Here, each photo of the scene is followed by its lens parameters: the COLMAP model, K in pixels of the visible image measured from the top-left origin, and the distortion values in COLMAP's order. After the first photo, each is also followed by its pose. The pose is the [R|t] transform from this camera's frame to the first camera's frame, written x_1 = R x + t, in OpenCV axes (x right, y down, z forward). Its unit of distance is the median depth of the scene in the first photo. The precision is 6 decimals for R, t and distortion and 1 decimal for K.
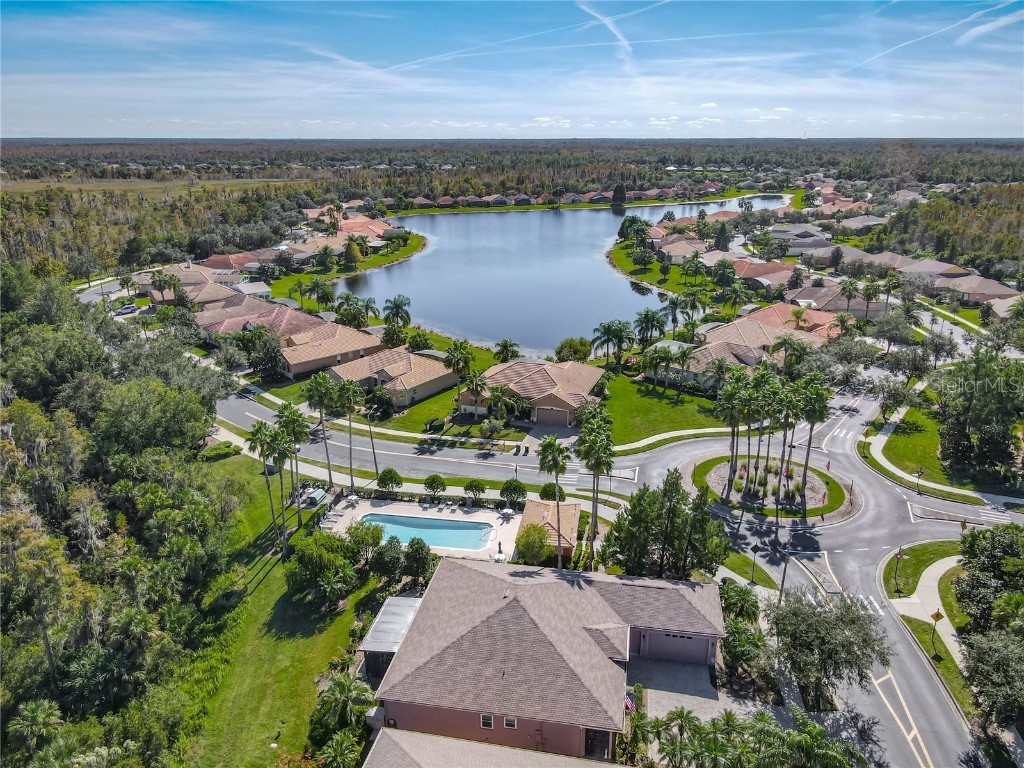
lens RADIAL K [[759.2, 0, 501.9], [0, 759.2, 377.8], [0, 0, 1]] dist [0.012886, 0.001890]
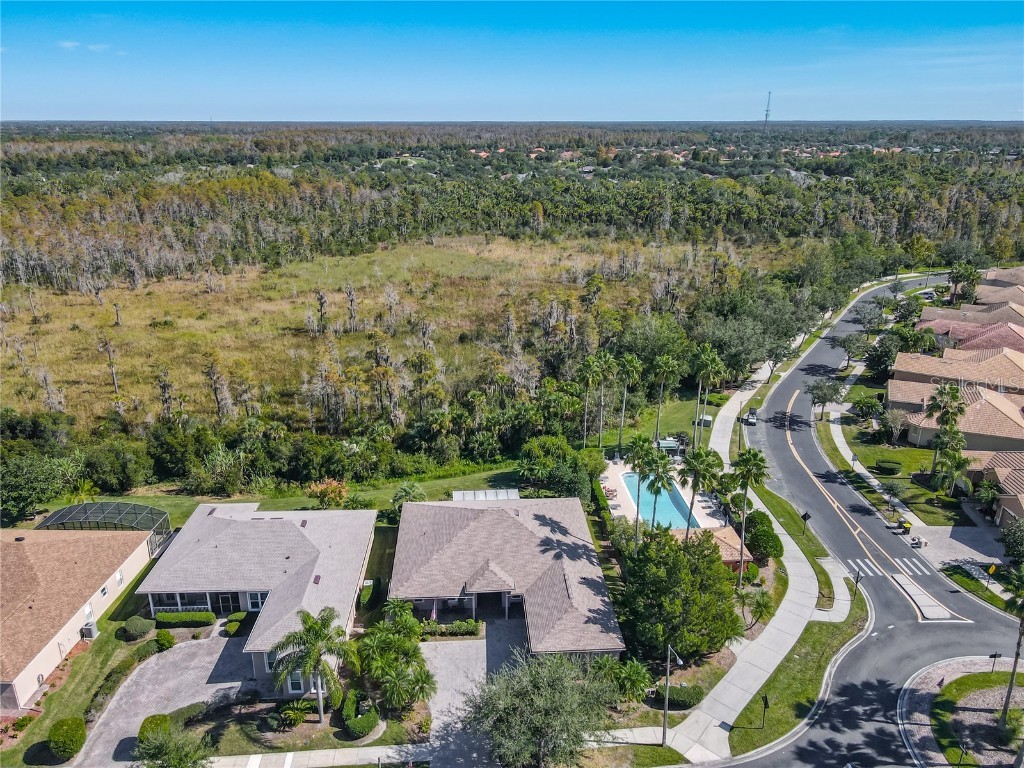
lens RADIAL K [[759.2, 0, 509.9], [0, 759.2, 385.5], [0, 0, 1]] dist [0.012886, 0.001890]
pose [[0.241571, 0.322521, -0.915218, 0.559187], [-0.294317, 0.923076, 0.247605, -0.109325], [0.924674, 0.209550, 0.317911, 0.314310]]
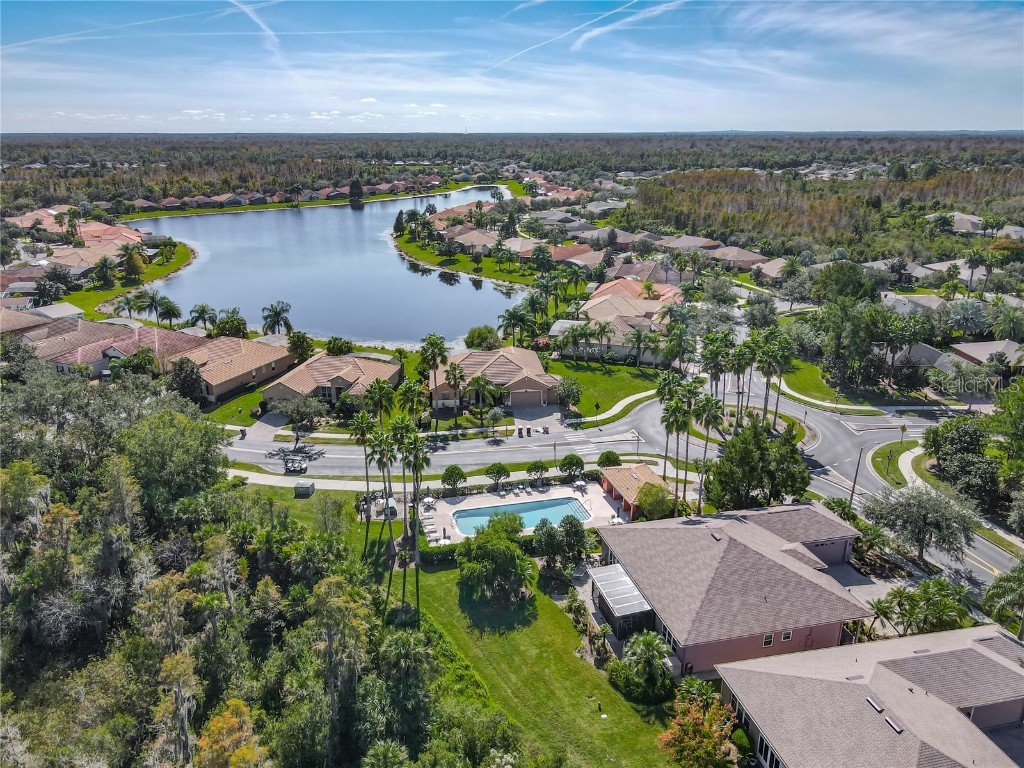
lens RADIAL K [[759.2, 0, 505.8], [0, 759.2, 383.2], [0, 0, 1]] dist [0.012886, 0.001890]
pose [[0.914038, -0.129408, 0.384432, -0.361401], [0.124529, 0.991500, 0.037677, -0.013512], [-0.386040, 0.013435, 0.922384, 0.038212]]
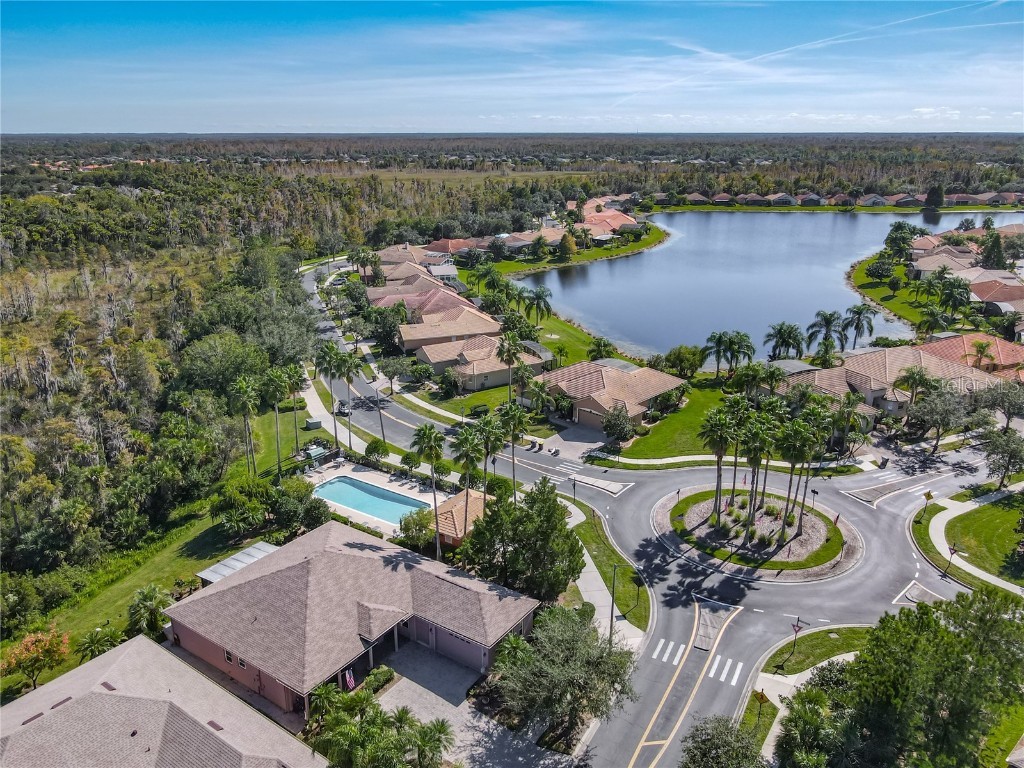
lens RADIAL K [[759.2, 0, 504.7], [0, 759.2, 389.6], [0, 0, 1]] dist [0.012886, 0.001890]
pose [[0.911262, 0.133405, -0.389622, 0.338634], [-0.125271, 0.991040, 0.046341, -0.018348], [0.392313, 0.006580, 0.919808, 0.060209]]
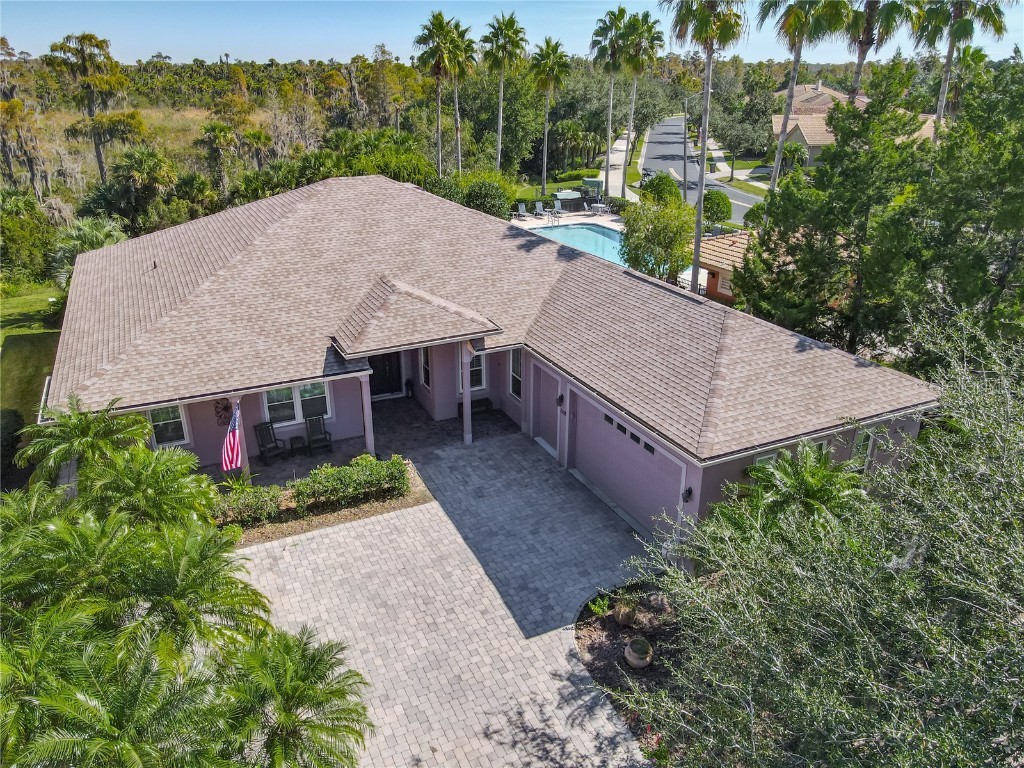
lens RADIAL K [[759.2, 0, 508.3], [0, 759.2, 384.7], [0, 0, 1]] dist [0.012886, 0.001890]
pose [[0.587053, 0.308575, -0.748432, 0.225535], [-0.239566, 0.949316, 0.203488, 0.148210], [0.773290, 0.059841, 0.631223, 0.421154]]
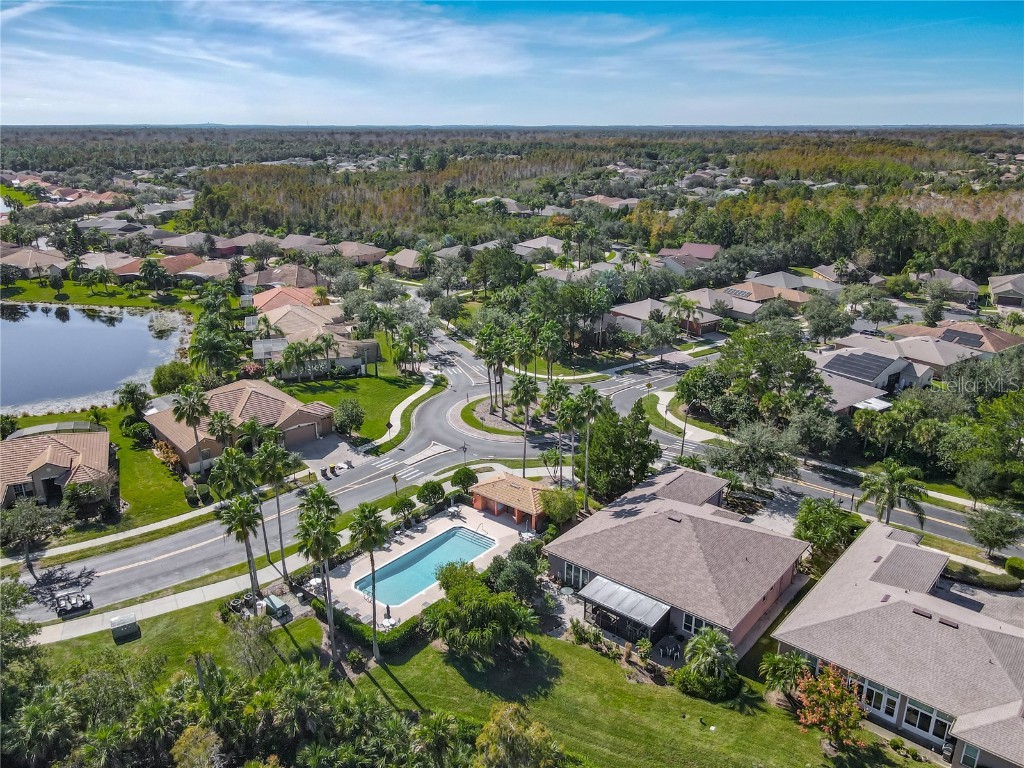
lens RADIAL K [[759.2, 0, 506.3], [0, 759.2, 392.8], [0, 0, 1]] dist [0.012886, 0.001890]
pose [[0.499875, -0.290032, 0.816092, -0.536969], [0.263600, 0.948509, 0.175630, -0.091827], [-0.825009, 0.127329, 0.550588, 0.287964]]
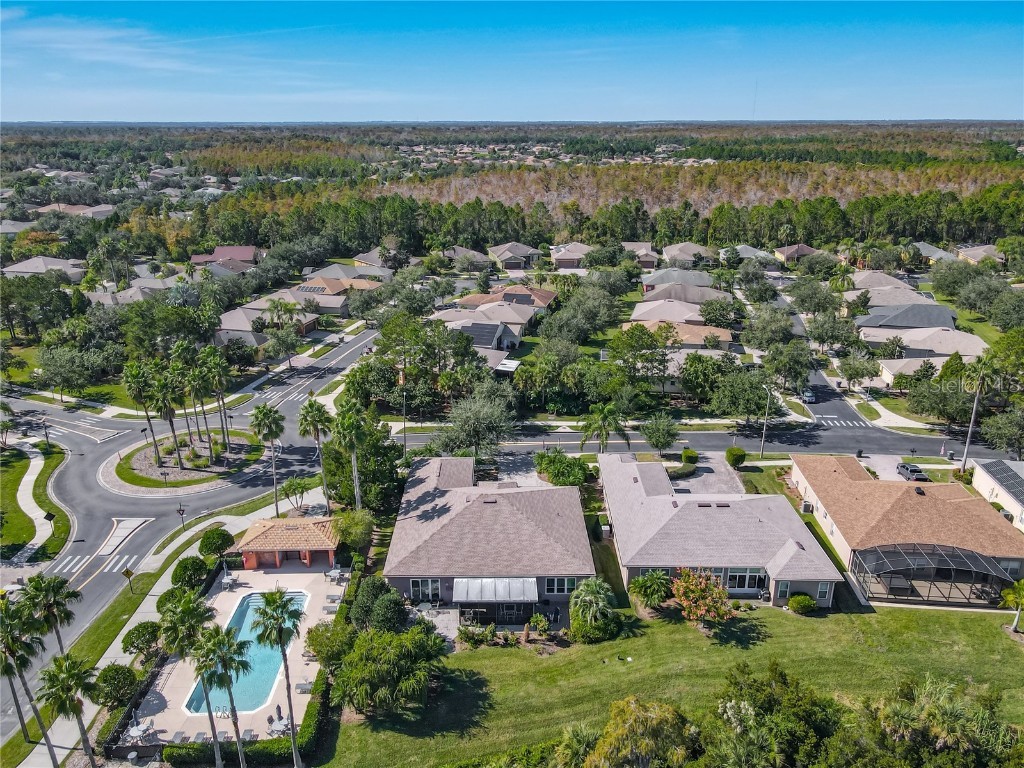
lens RADIAL K [[759.2, 0, 507.4], [0, 759.2, 384.7], [0, 0, 1]] dist [0.012886, 0.001890]
pose [[-0.186330, -0.324867, 0.927223, -0.564145], [0.300784, 0.879574, 0.368617, -0.170695], [-0.935313, 0.347578, -0.066176, 0.521915]]
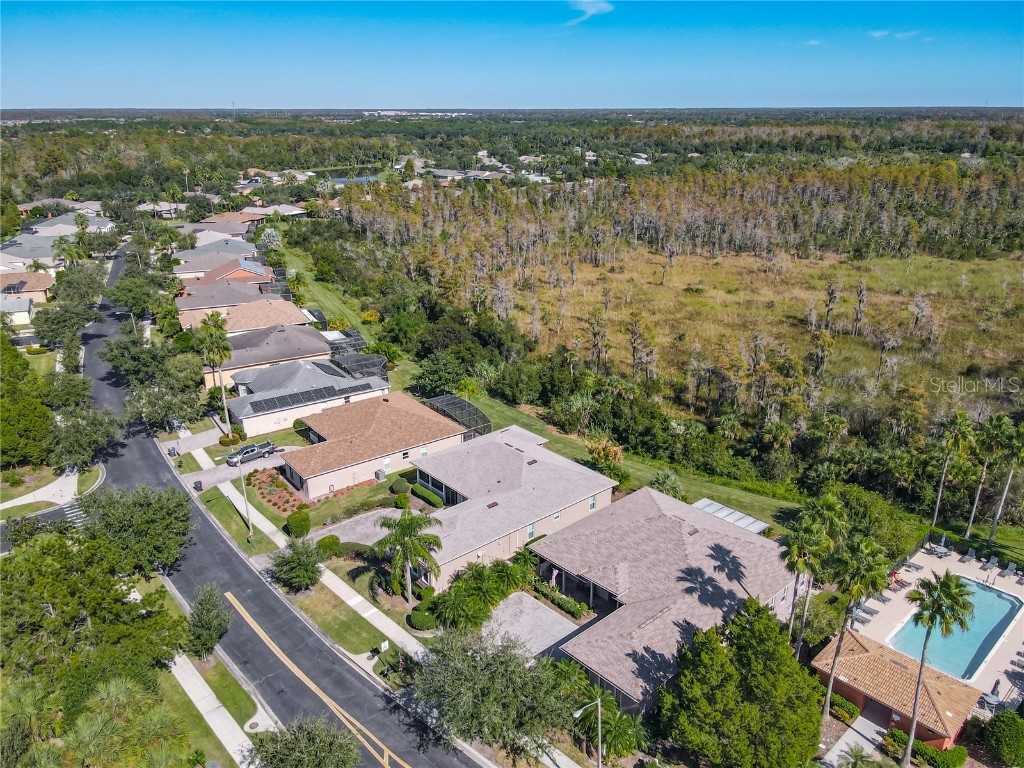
lens RADIAL K [[759.2, 0, 509.8], [0, 759.2, 389.0], [0, 0, 1]] dist [0.012886, 0.001890]
pose [[-0.604645, 0.280366, -0.745520, 0.491845], [-0.238949, 0.829037, 0.505571, -0.200224], [0.759808, 0.483832, -0.434280, 0.635494]]
